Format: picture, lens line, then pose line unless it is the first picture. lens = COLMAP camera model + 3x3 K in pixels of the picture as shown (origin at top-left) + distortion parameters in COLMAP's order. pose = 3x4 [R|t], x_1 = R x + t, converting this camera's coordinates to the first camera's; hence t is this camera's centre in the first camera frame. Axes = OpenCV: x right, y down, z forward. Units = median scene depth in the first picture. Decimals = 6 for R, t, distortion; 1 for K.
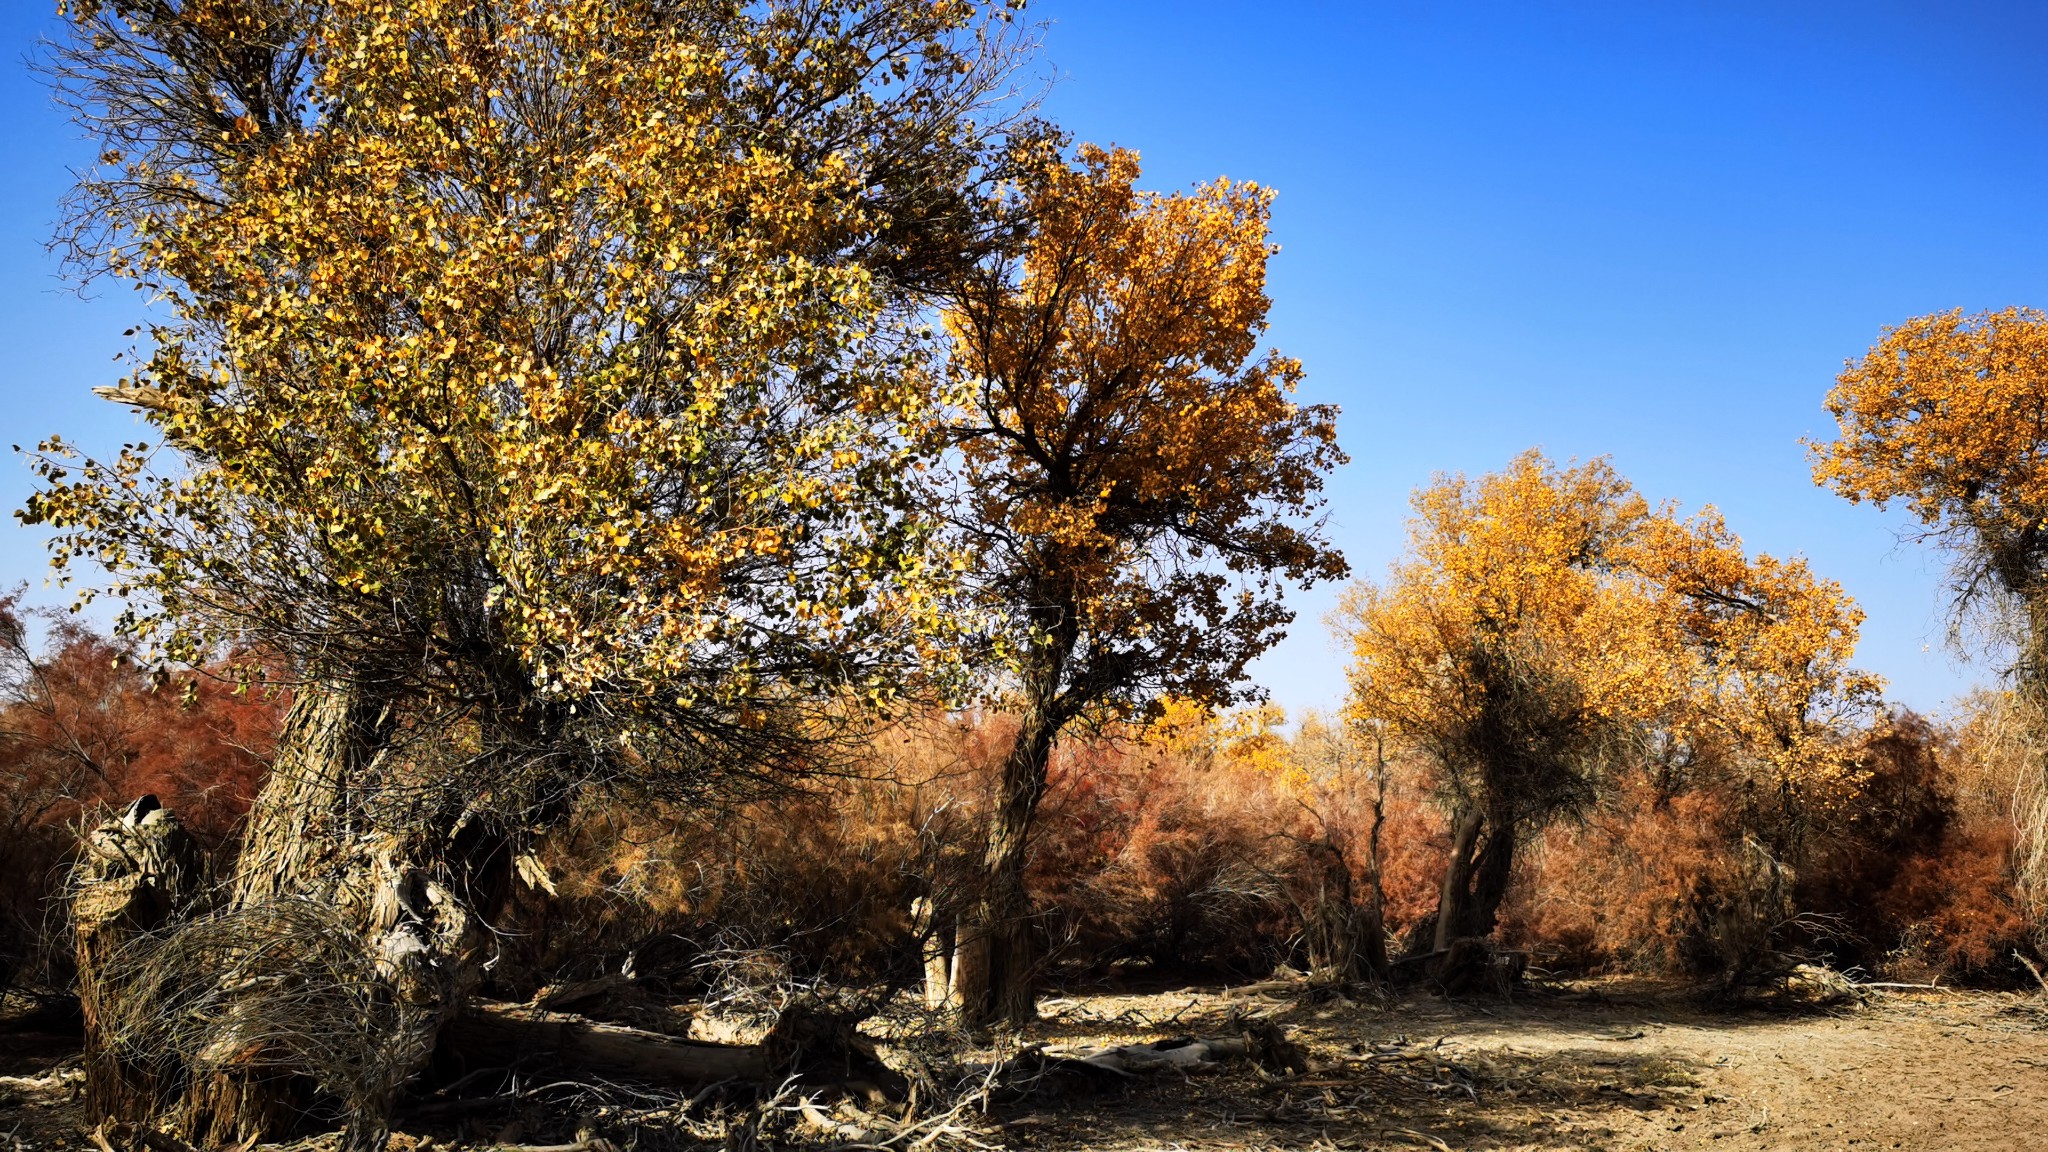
lens RADIAL K [[1762.6, 0, 1023.7], [0, 1762.6, 592.8], [0, 0, 1]] dist [0.053462, -0.070602]
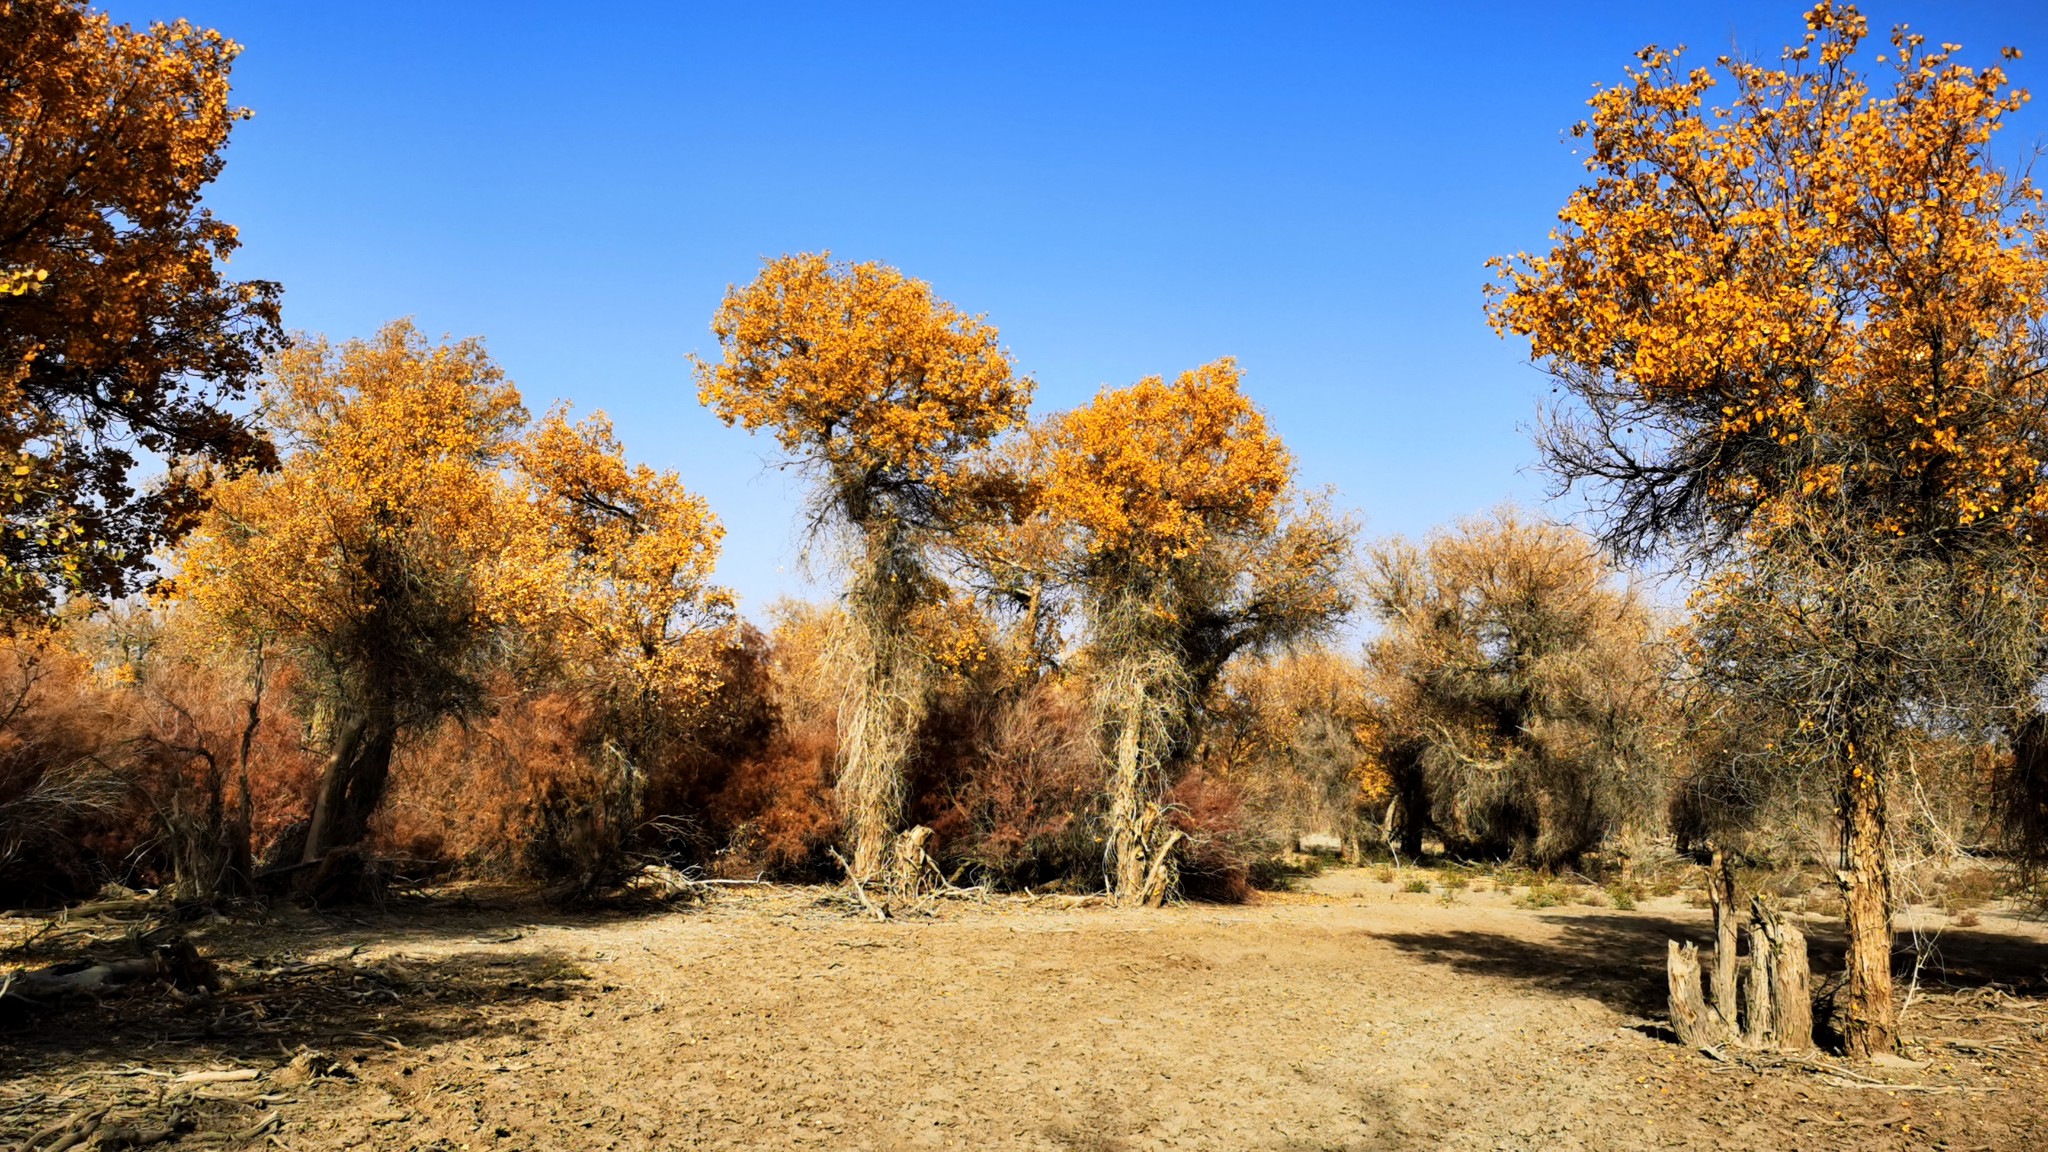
lens RADIAL K [[1996.6, 0, 1017.6], [0, 1996.6, 529.7], [0, 0, 1]] dist [0.033302, 0.000000]
pose [[0.813912, 0.073211, 0.576357, -0.079691], [-0.093818, 0.995571, 0.006025, -0.014459], [-0.573363, -0.058977, 0.817176, -0.073606]]
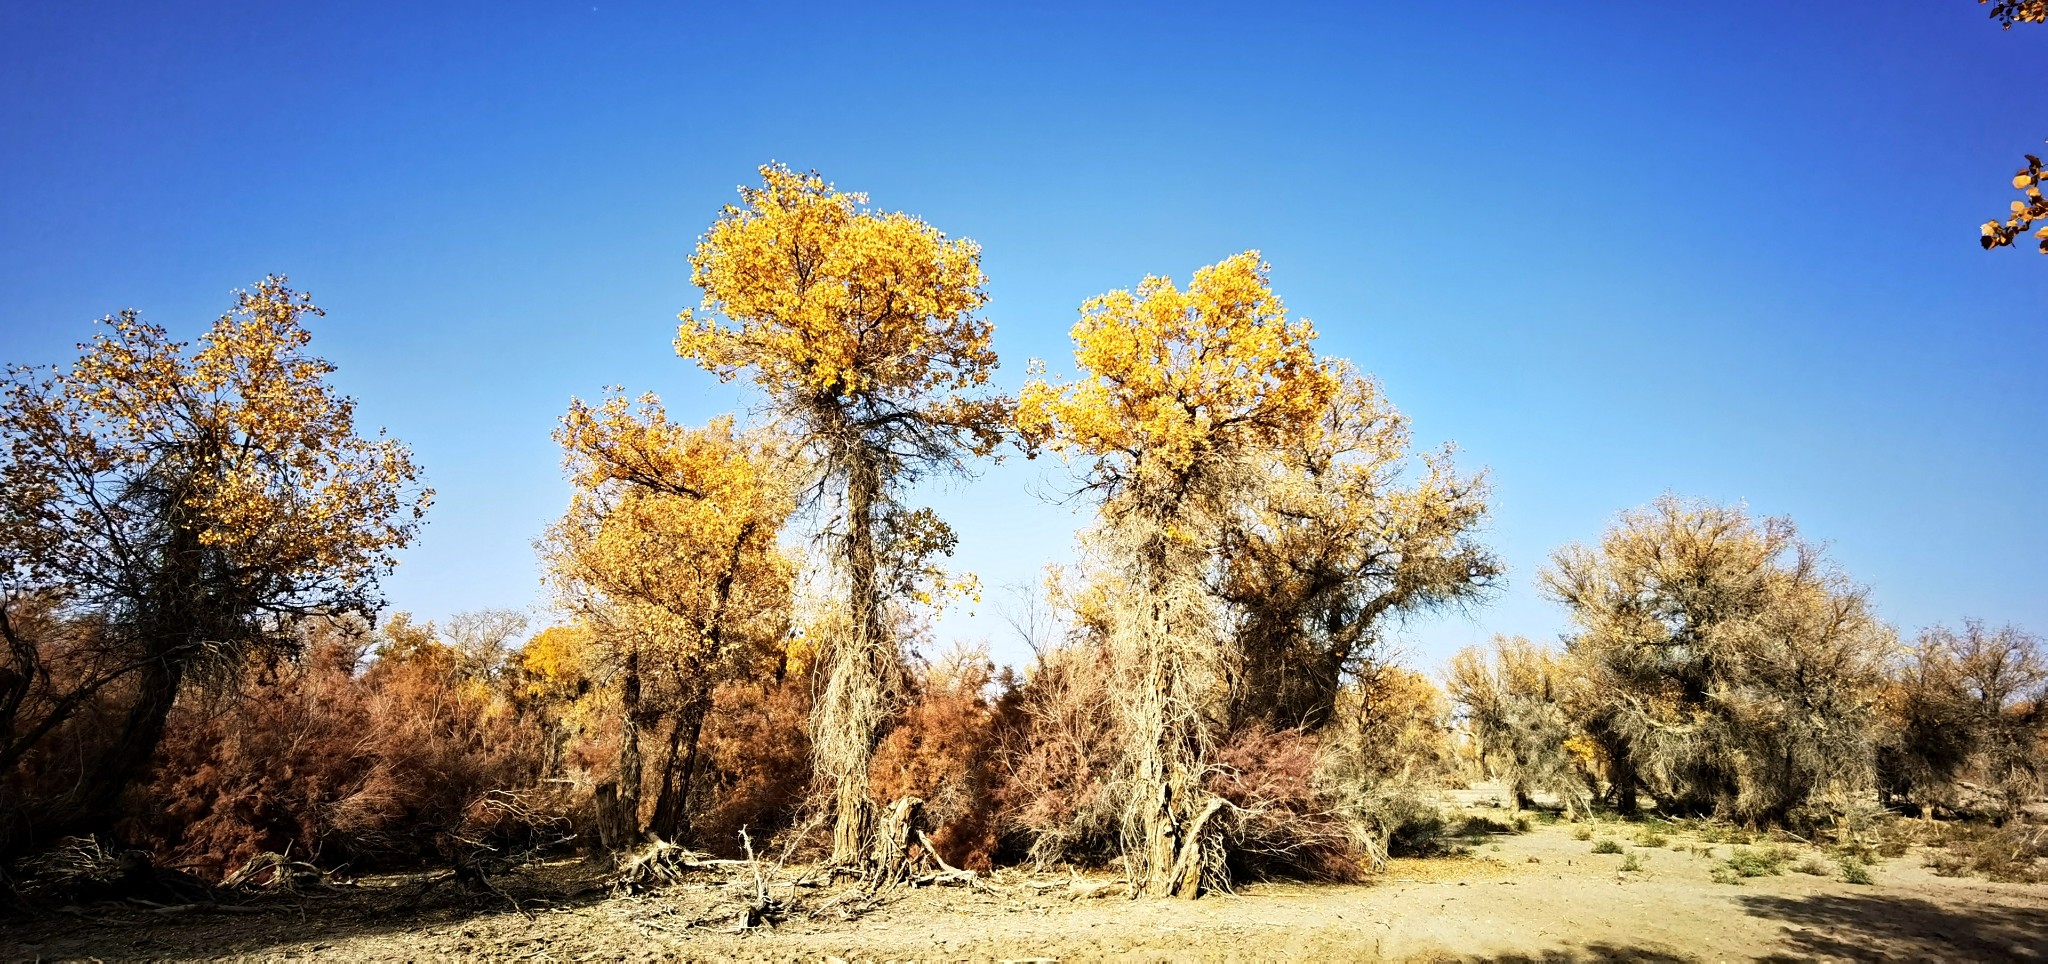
lens RADIAL K [[1130.5, 0, 1032.7], [0, 1130.5, 480.6], [0, 0, 1]] dist [0.020275, 0.003532]
pose [[0.946734, 0.057273, 0.316882, 0.536275], [-0.027523, 0.994847, -0.097579, 0.082075], [-0.320838, 0.083660, 0.943432, 0.416760]]
